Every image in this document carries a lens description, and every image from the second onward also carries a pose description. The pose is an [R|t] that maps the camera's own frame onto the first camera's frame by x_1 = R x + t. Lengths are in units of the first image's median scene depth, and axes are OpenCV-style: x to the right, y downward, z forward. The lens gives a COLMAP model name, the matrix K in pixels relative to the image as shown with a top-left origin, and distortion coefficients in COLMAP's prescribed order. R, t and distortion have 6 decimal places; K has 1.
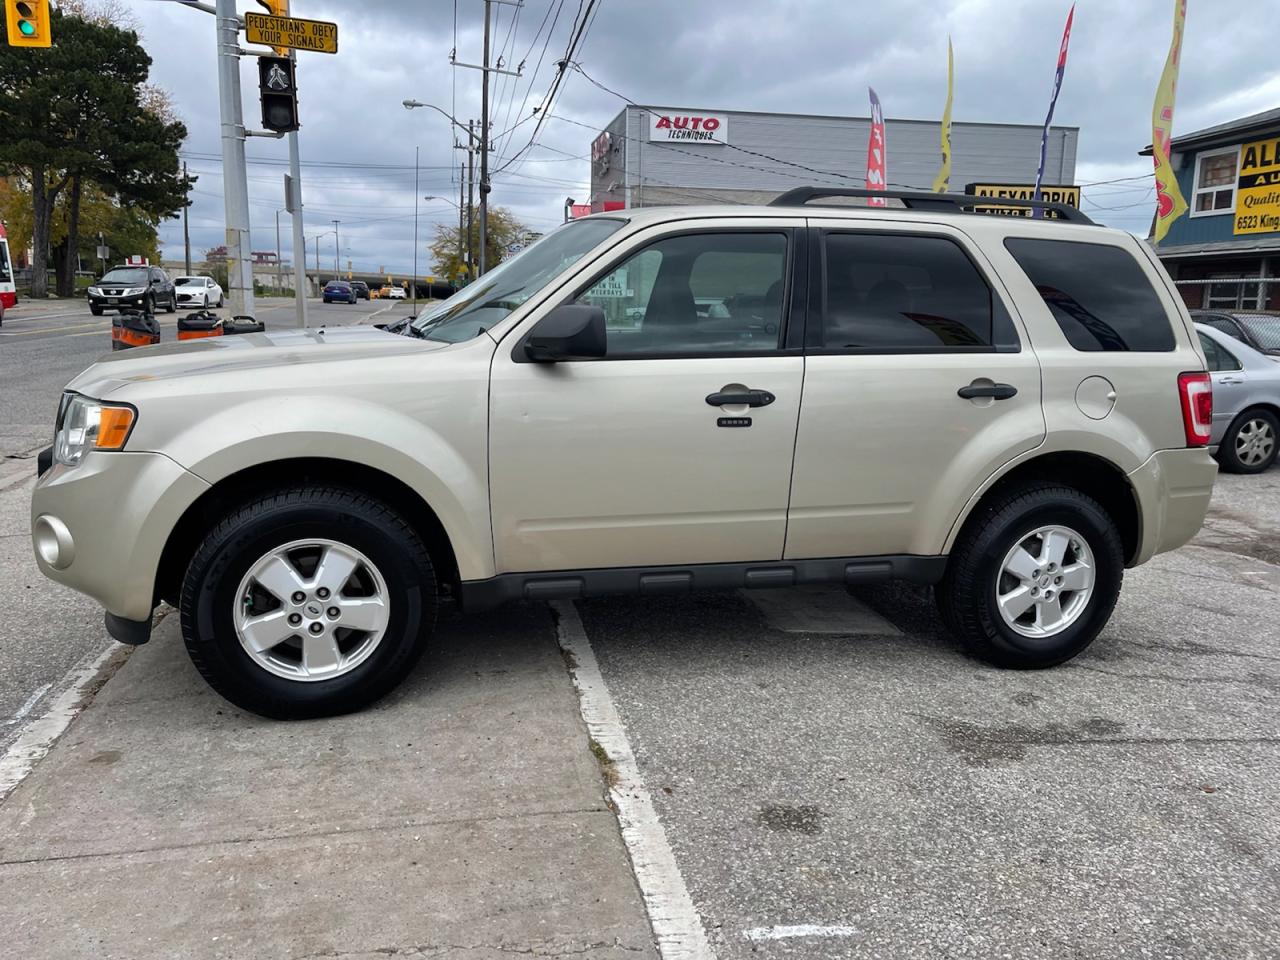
lens RADIAL K [[967.4, 0, 638.1], [0, 967.4, 487.6], [0, 0, 1]] dist [0.079958, -0.098714]
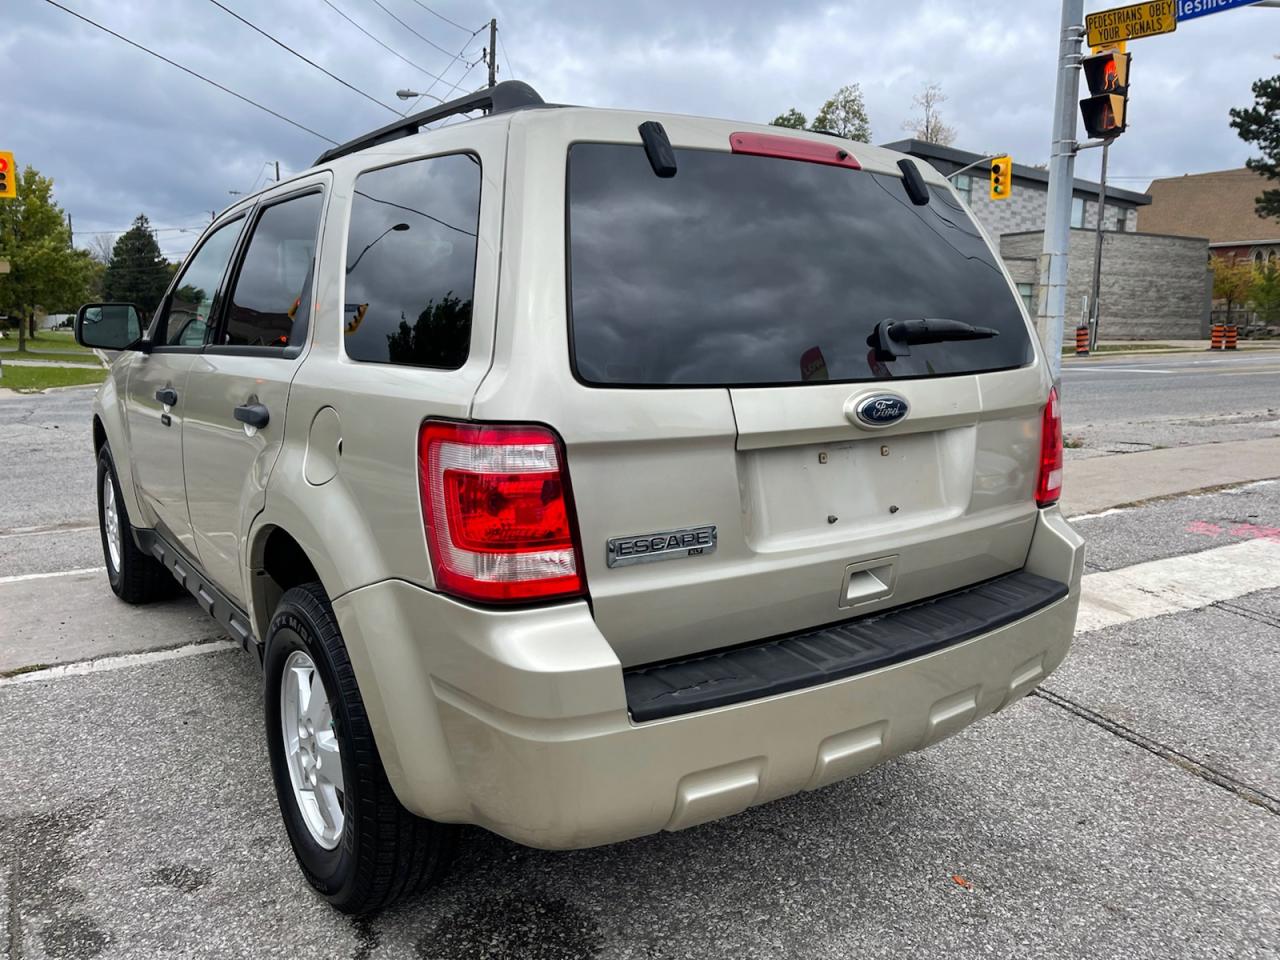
lens RADIAL K [[964.7, 0, 645.1], [0, 964.7, 493.2], [0, 0, 1]] dist [0.084153, -0.115162]
pose [[0.336025, 0.140198, -0.931360, 1.060799], [-0.174452, 0.981013, 0.084732, -0.146564], [0.925556, 0.134005, 0.354103, 1.002297]]
